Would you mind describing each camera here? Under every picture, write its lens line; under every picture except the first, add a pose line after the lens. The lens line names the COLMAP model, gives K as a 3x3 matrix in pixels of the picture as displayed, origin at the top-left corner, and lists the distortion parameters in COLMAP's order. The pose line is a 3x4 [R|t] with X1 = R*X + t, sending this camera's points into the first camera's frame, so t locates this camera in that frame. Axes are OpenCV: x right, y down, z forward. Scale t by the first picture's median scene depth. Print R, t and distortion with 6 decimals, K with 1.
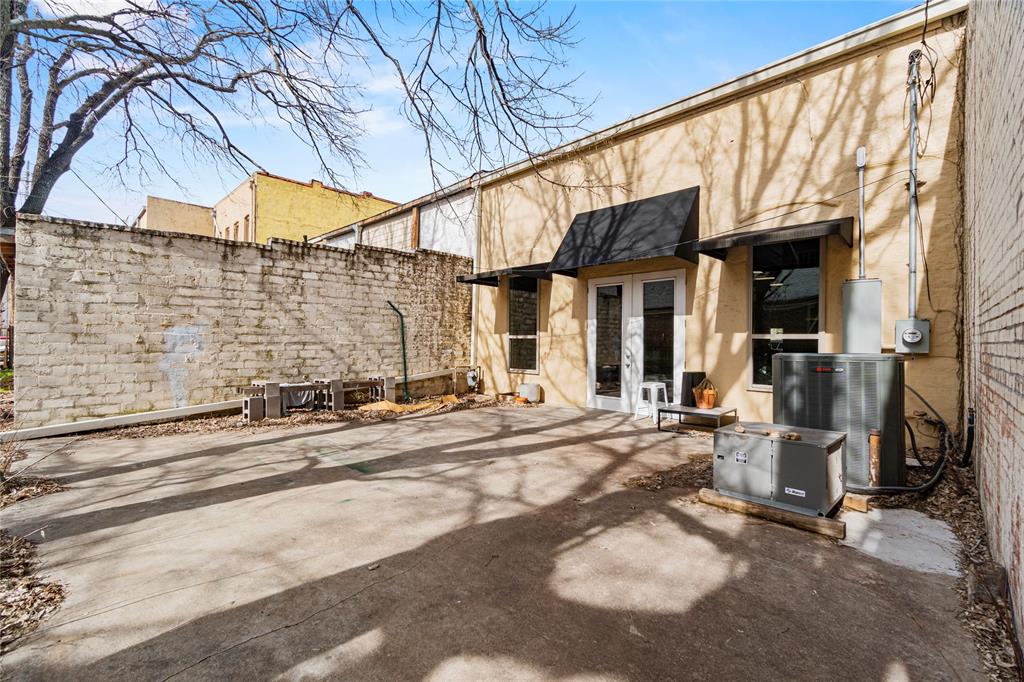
lens RADIAL K [[444.0, 0, 495.7], [0, 444.0, 350.5], [0, 0, 1]] dist [-0.001704, 0.000123]
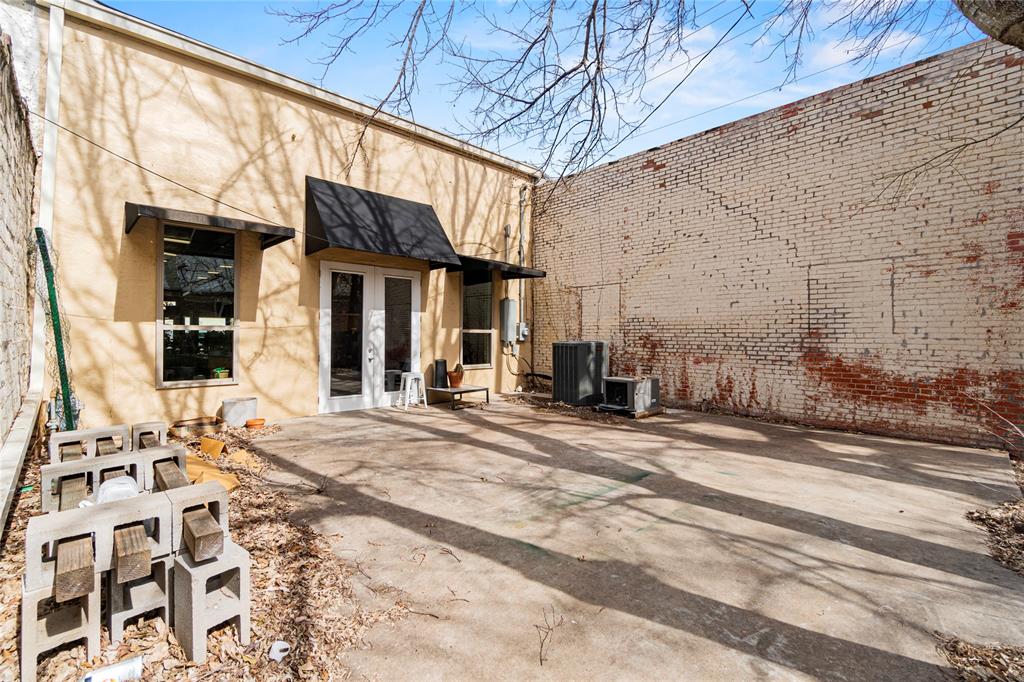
lens RADIAL K [[455.5, 0, 507.1], [0, 455.5, 336.2], [0, 0, 1]] dist [-0.001331, 0.000296]
pose [[0.015839, -0.011579, 0.999808, -0.720100], [0.016865, 0.999794, 0.011312, -0.024632], [-0.999732, 0.016683, 0.016031, 0.716838]]
